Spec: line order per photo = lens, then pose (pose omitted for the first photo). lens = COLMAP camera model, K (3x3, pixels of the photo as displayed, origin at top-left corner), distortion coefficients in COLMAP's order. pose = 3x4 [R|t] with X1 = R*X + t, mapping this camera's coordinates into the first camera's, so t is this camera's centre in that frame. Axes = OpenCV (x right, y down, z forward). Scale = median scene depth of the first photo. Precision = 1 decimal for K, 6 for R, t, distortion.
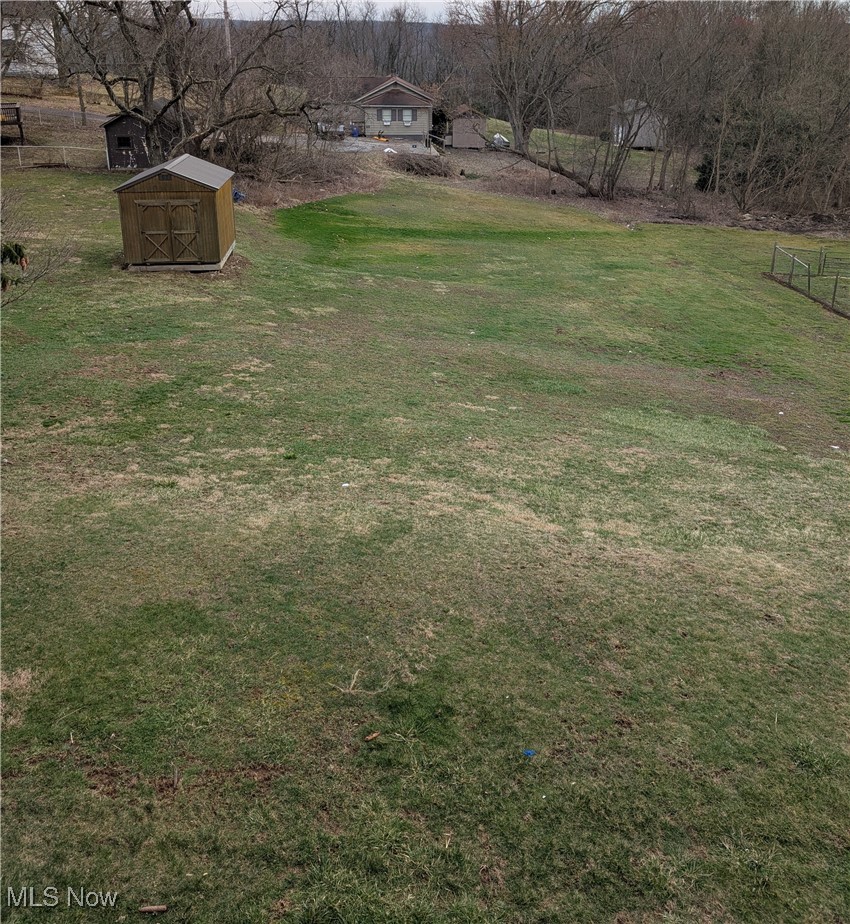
lens RADIAL K [[743.8, 0, 425.1], [0, 743.8, 462.3], [0, 0, 1]] dist [0.012618, 0.009644]
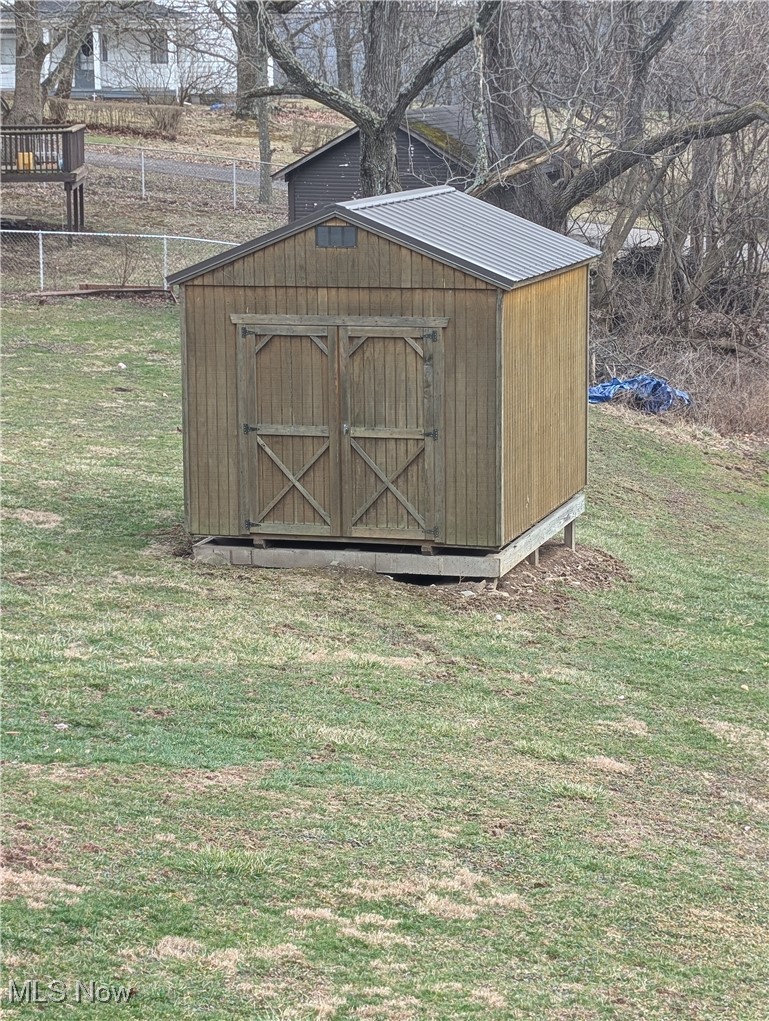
lens RADIAL K [[2456.1, 0, 386.3], [0, 2456.1, 508.8], [0, 0, 1]] dist [0.429413, 0.000000]
pose [[0.928270, 0.051429, -0.368334, 0.017923], [-0.169955, 0.939590, -0.297129, -0.007517], [0.330802, 0.338416, 0.880934, 0.187666]]
